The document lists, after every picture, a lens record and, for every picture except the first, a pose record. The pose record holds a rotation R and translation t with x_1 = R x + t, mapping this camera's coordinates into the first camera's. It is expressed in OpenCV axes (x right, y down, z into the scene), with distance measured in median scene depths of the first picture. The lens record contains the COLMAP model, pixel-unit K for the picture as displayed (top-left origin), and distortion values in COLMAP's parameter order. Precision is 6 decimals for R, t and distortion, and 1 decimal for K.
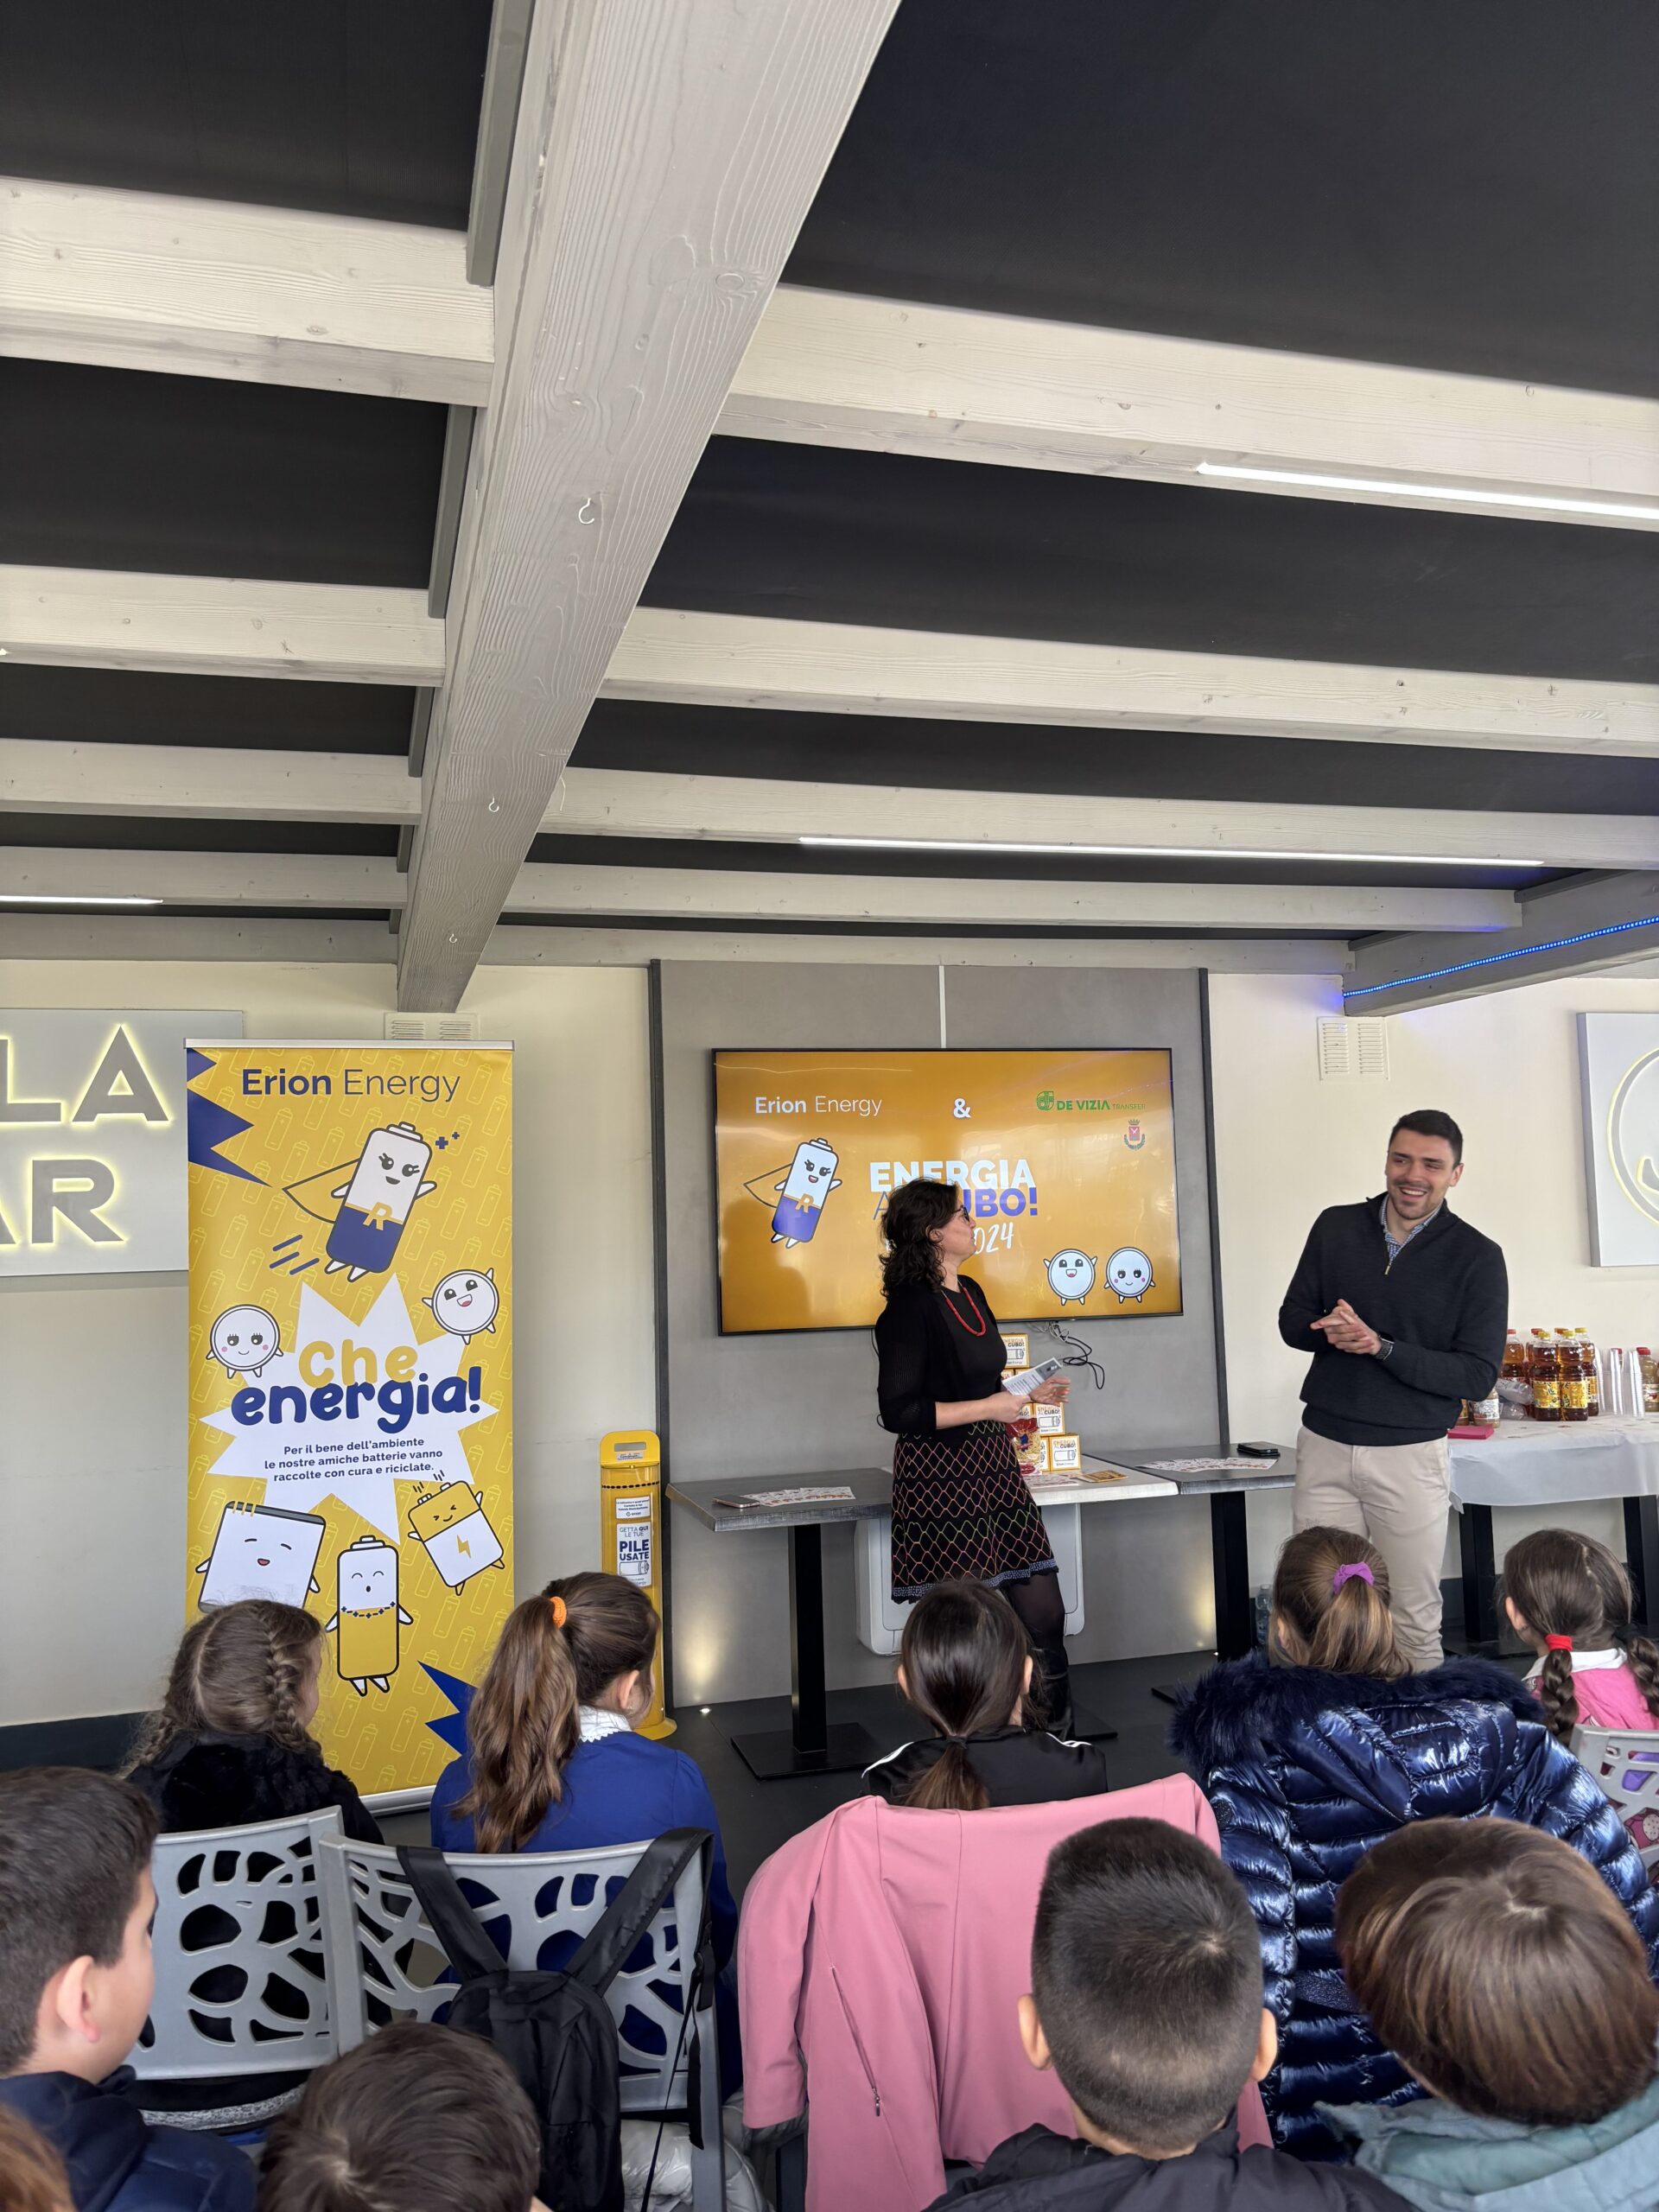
lens RADIAL K [[1705.5, 0, 847.8], [0, 1705.5, 1108.0], [0, 0, 1]] dist [0.058664, -0.071008]
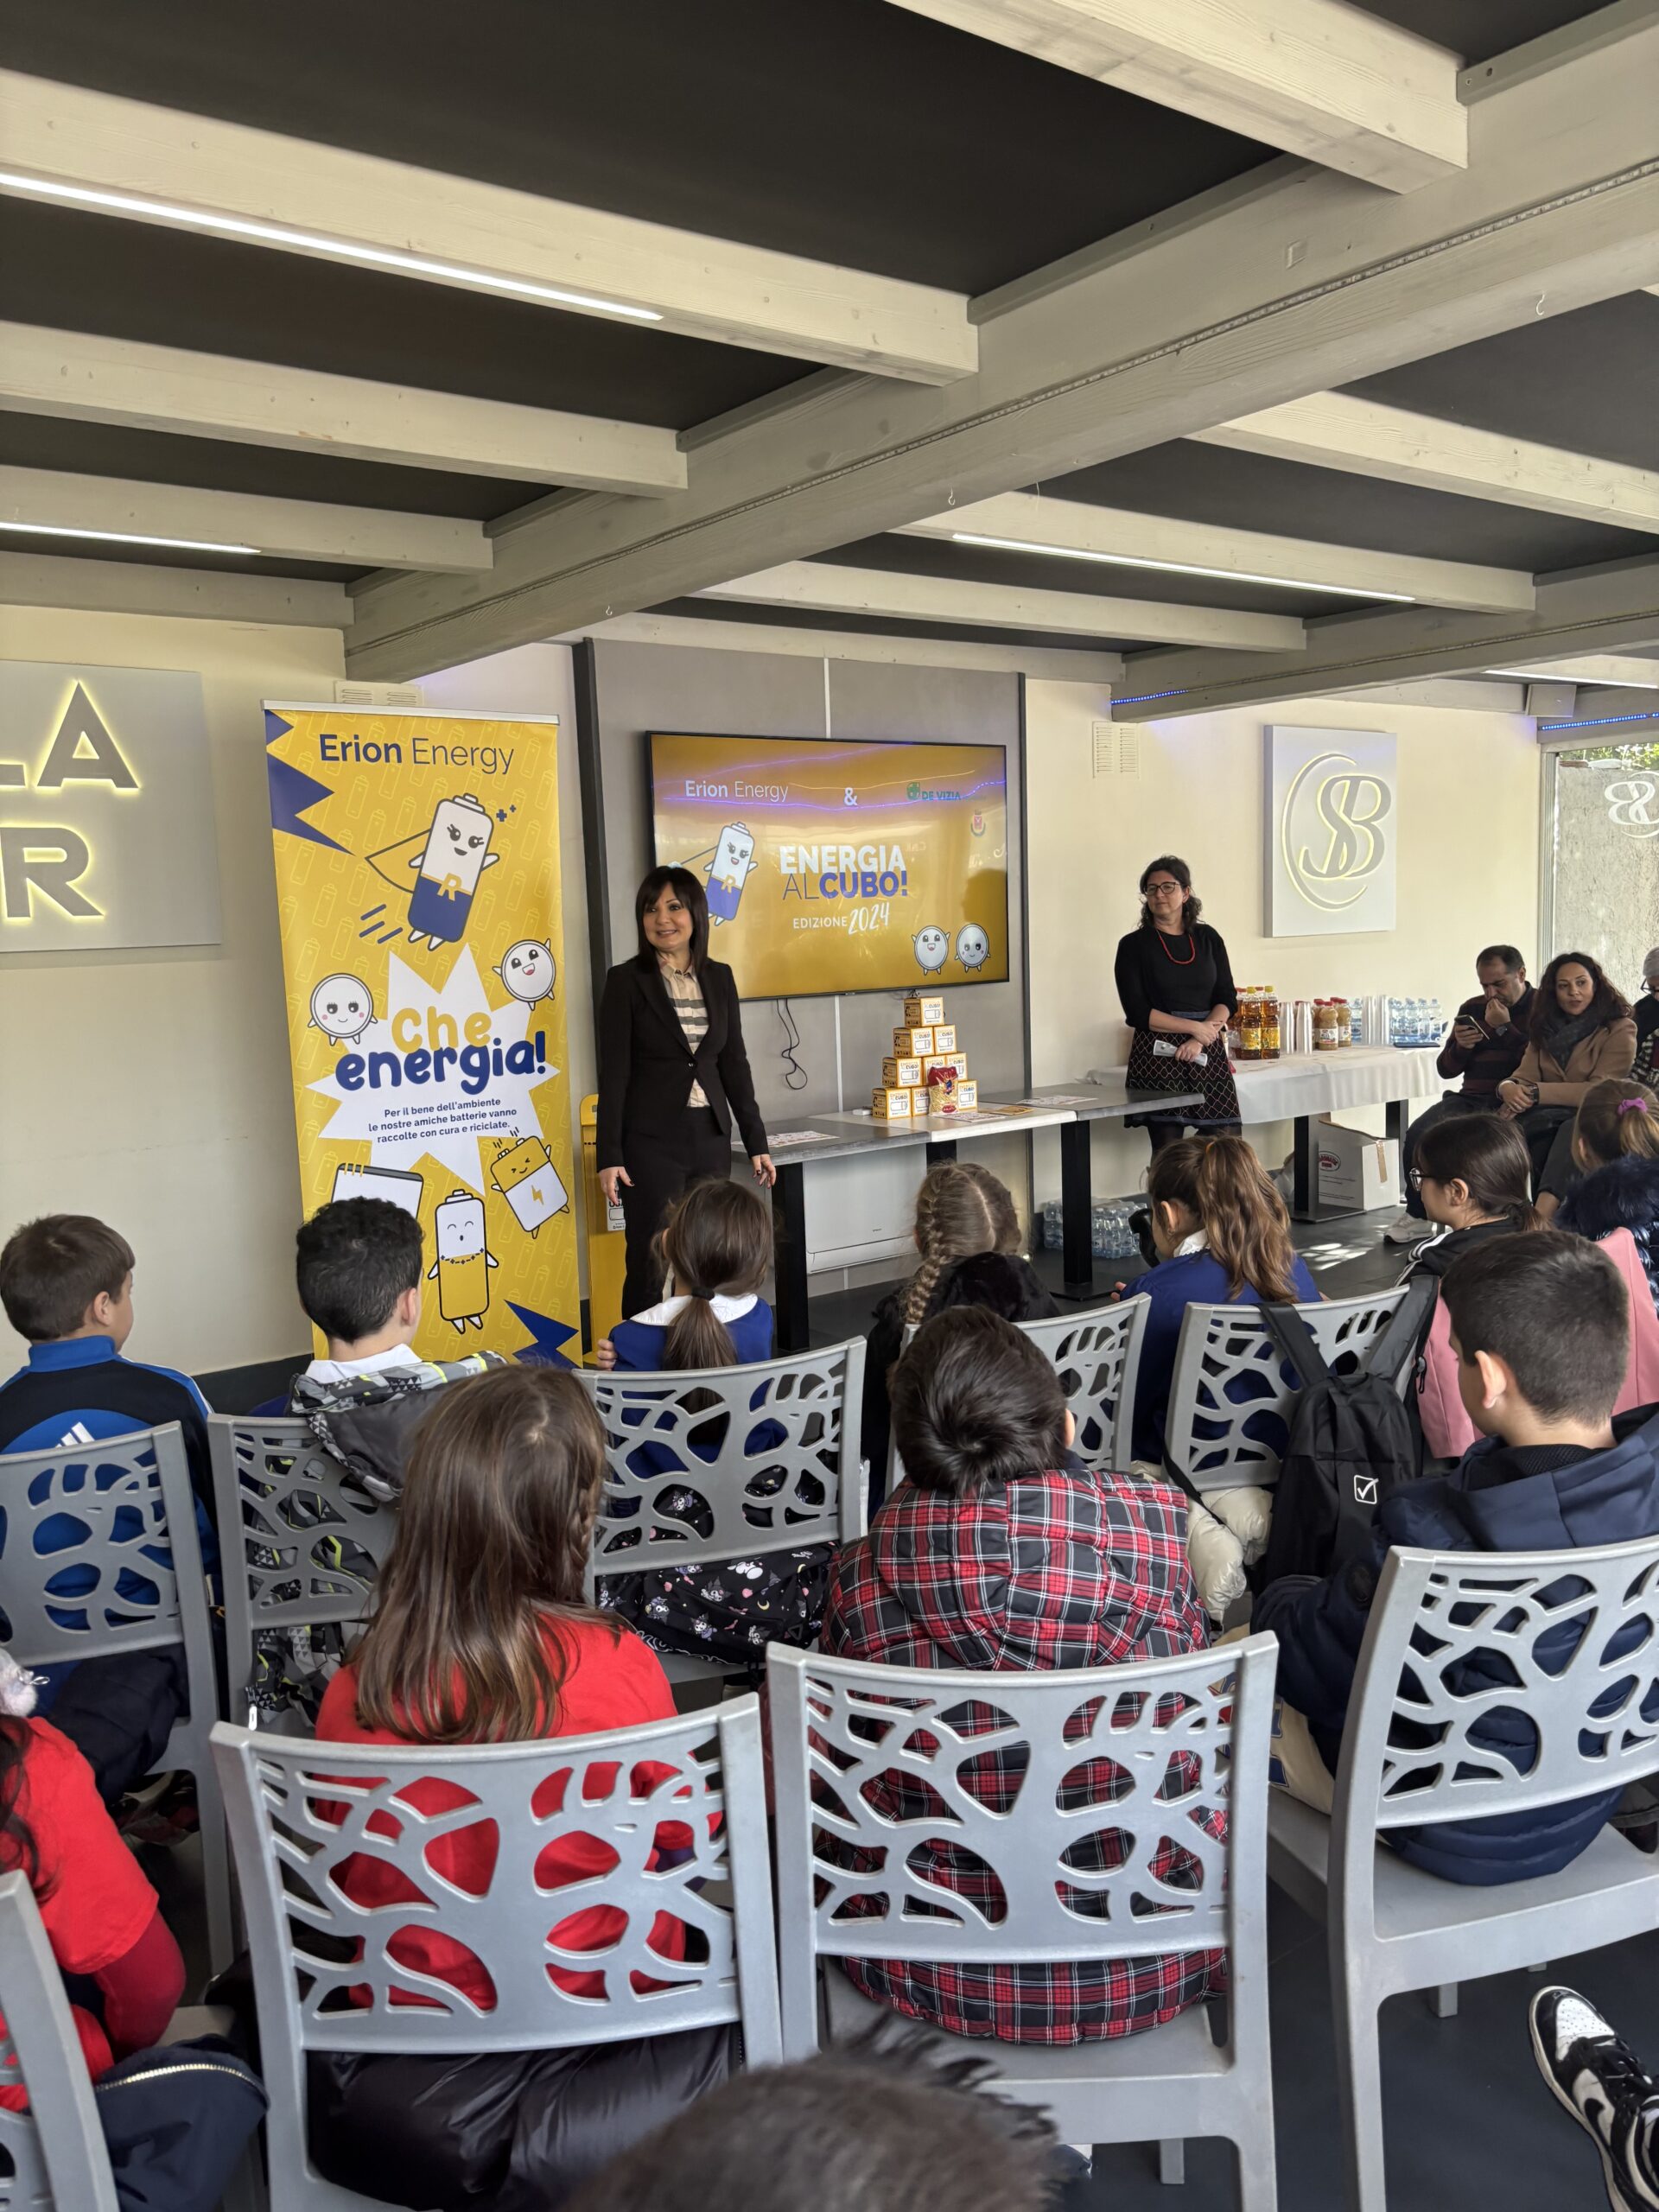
lens RADIAL K [[1705.5, 0, 846.6], [0, 1705.5, 1134.5], [0, 0, 1]] dist [0.058664, -0.071008]
pose [[0.927737, -0.051522, 0.369661, -0.443216], [-0.017429, 0.983366, 0.180799, 0.019544], [-0.372827, -0.174177, 0.911407, -0.049246]]
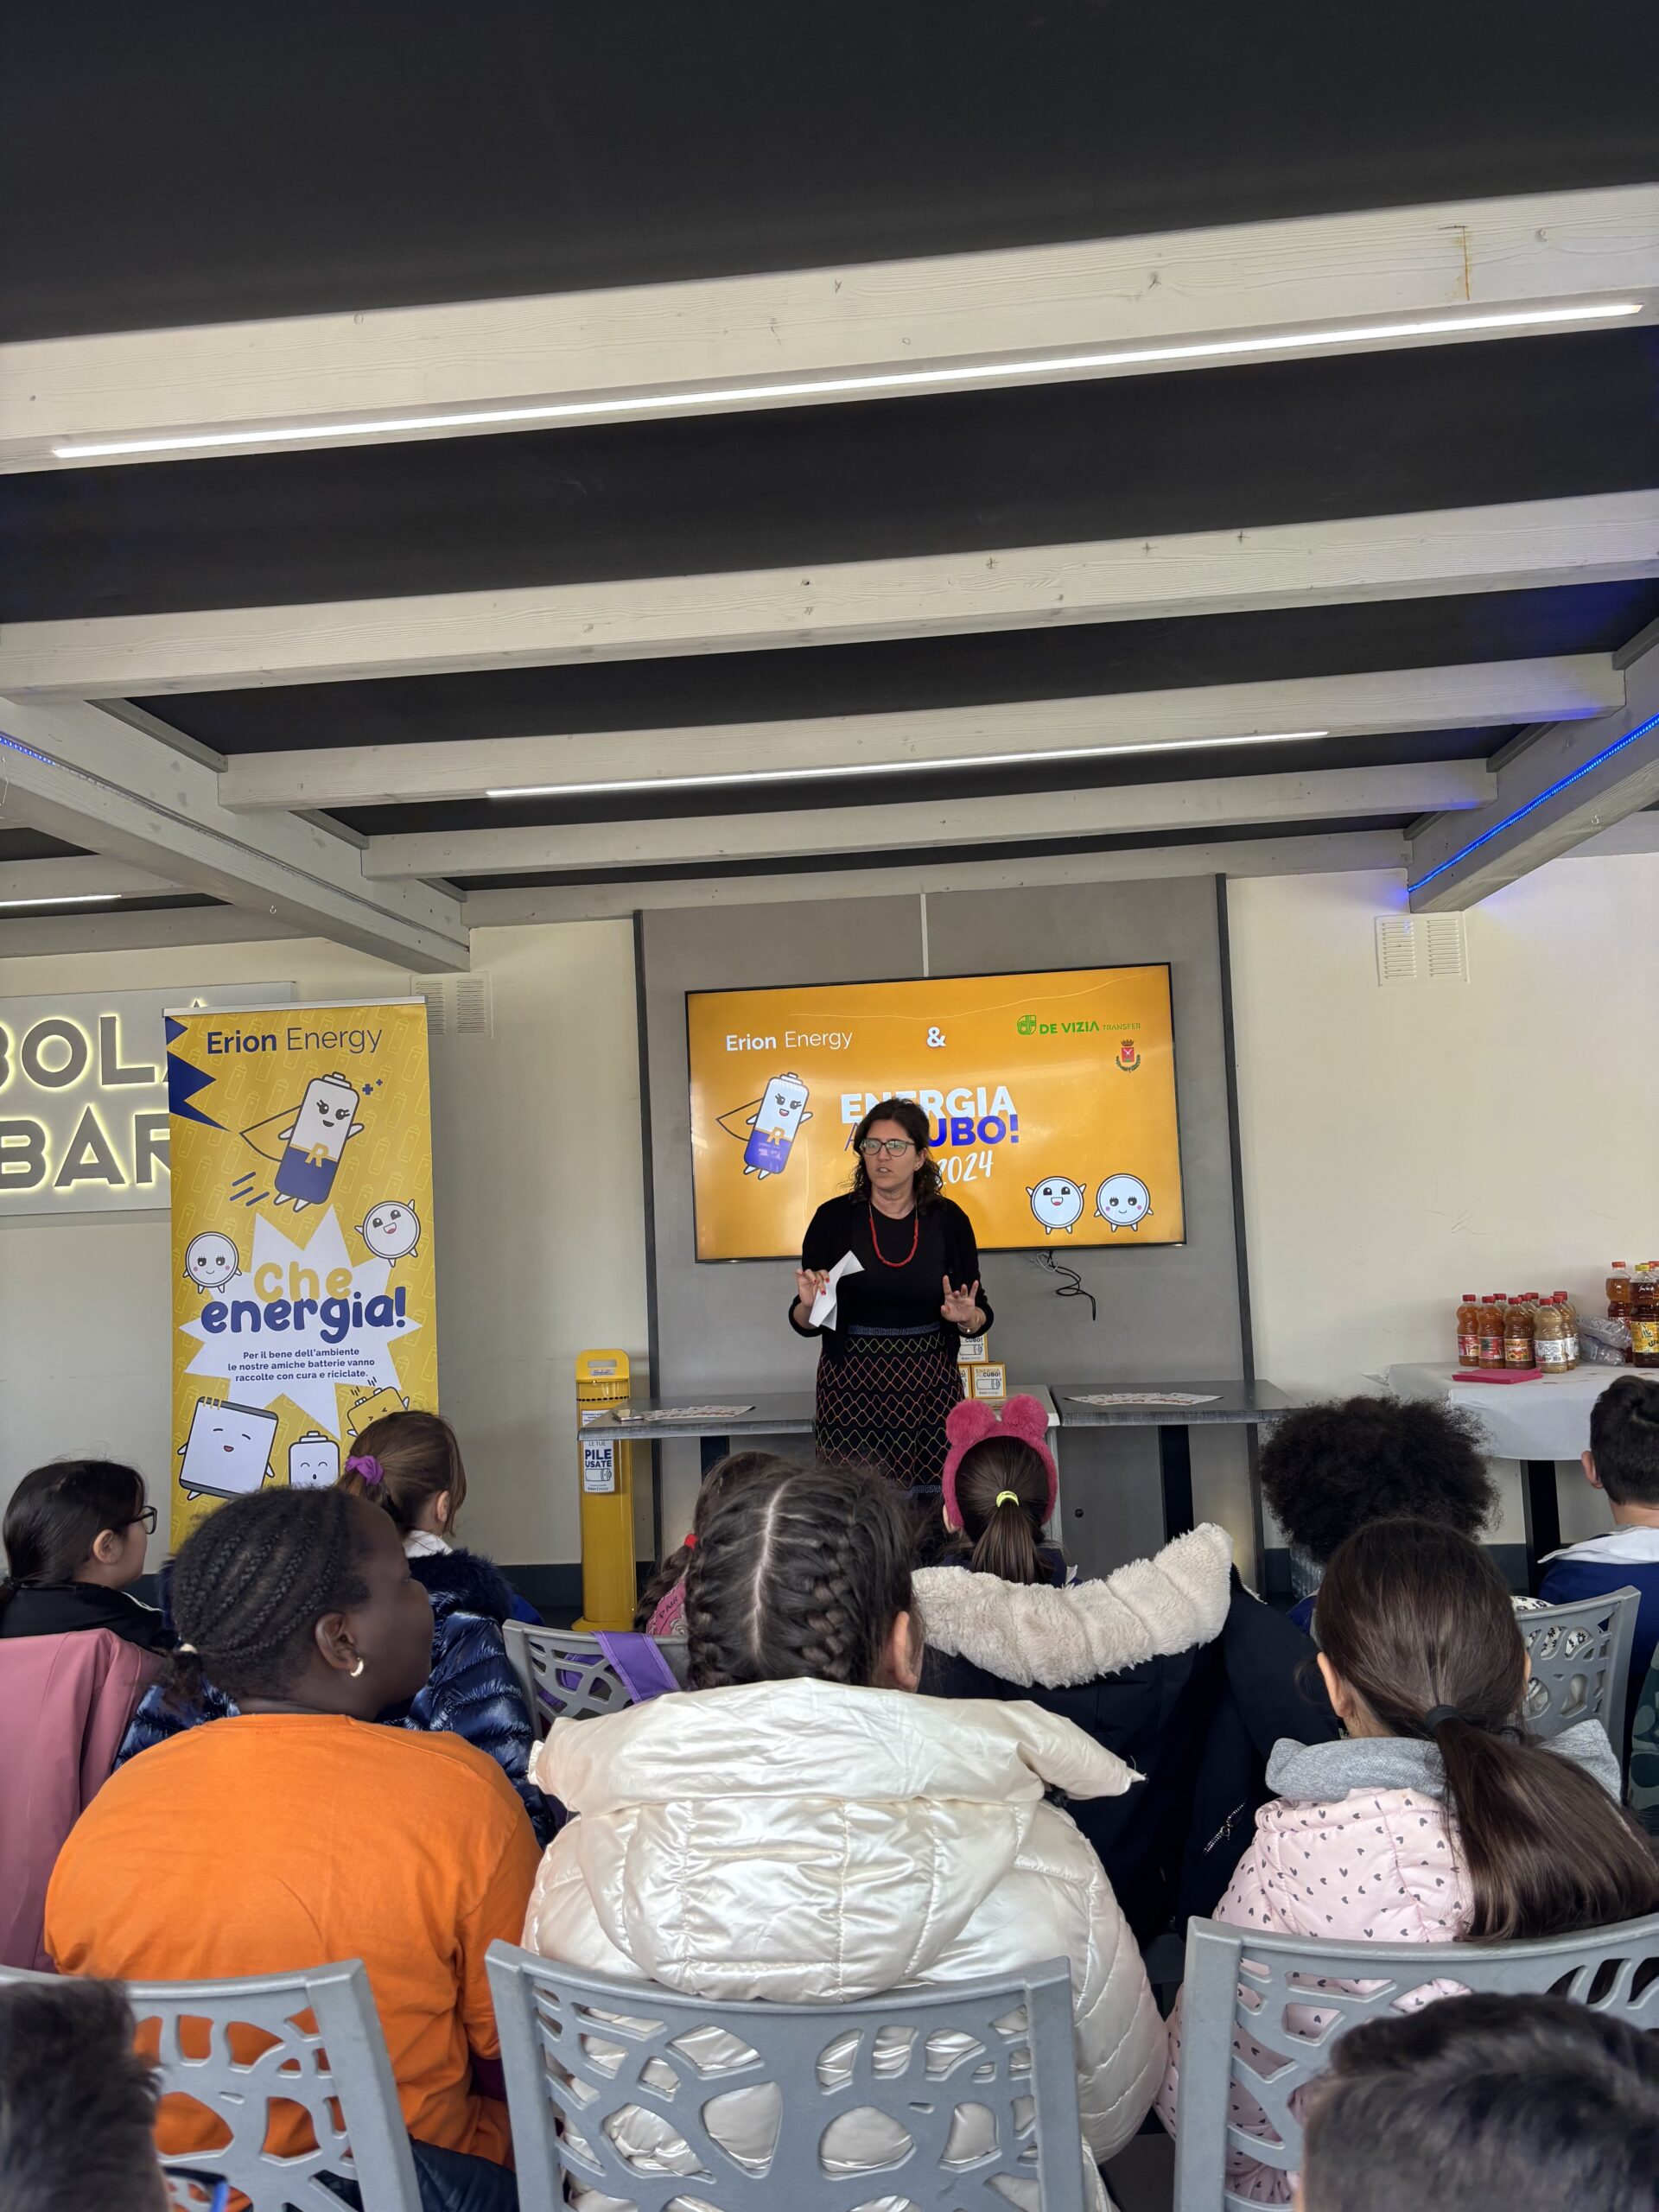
lens RADIAL K [[1705.5, 0, 812.1], [0, 1705.5, 1093.4], [0, 0, 1]] dist [0.058664, -0.071008]
pose [[0.925346, -0.033716, -0.377623, 0.470090], [0.042847, 0.998957, 0.015803, 0.018234], [0.376696, -0.030804, 0.925825, 0.064200]]
